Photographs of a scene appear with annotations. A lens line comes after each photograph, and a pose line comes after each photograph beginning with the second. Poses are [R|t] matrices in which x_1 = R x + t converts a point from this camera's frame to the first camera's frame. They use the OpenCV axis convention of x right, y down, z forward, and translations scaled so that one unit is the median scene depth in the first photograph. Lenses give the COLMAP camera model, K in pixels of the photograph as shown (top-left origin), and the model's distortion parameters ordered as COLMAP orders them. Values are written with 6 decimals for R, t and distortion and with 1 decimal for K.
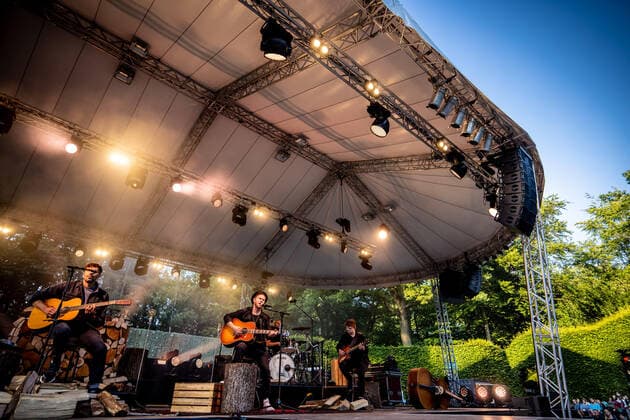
lens RADIAL K [[350.2, 0, 317.6], [0, 350.2, 208.7], [0, 0, 1]] dist [-0.018924, 0.009829]
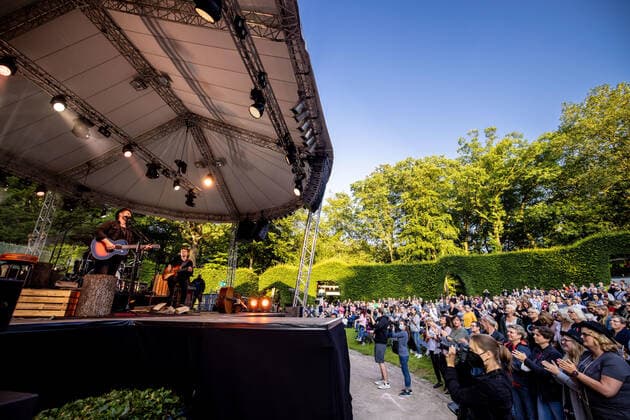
lens RADIAL K [[271.0, 0, 311.1], [0, 271.0, 206.5], [0, 0, 1]] dist [-0.025428, 0.003160]
pose [[0.780633, 0.225713, 0.582809, -0.102566], [-0.308140, 0.950290, 0.044699, -0.000446], [-0.543749, -0.214480, 0.811379, 0.002561]]
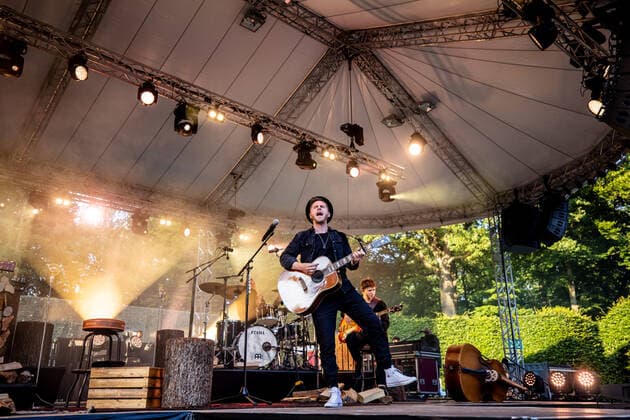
lens RADIAL K [[540.5, 0, 313.0], [0, 540.5, 216.4], [0, 0, 1]] dist [0.020326, 0.049008]
pose [[0.999889, -0.012200, -0.008517, 0.010727], [0.013569, 0.982538, 0.185567, 0.012573], [0.006104, -0.185662, 0.982595, 0.015152]]
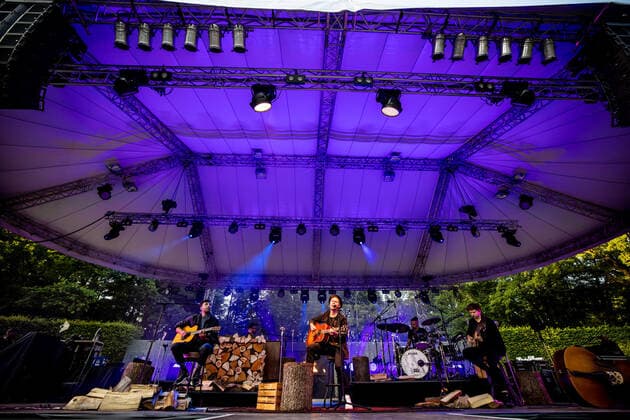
lens RADIAL K [[271.0, 0, 315.9], [0, 271.0, 209.9], [0, 0, 1]] dist [-0.025428, 0.003160]
pose [[0.764512, -0.375563, -0.523902, 0.187613], [0.315434, 0.926750, -0.204047, 0.079009], [0.562159, -0.009260, 0.826978, 0.141396]]
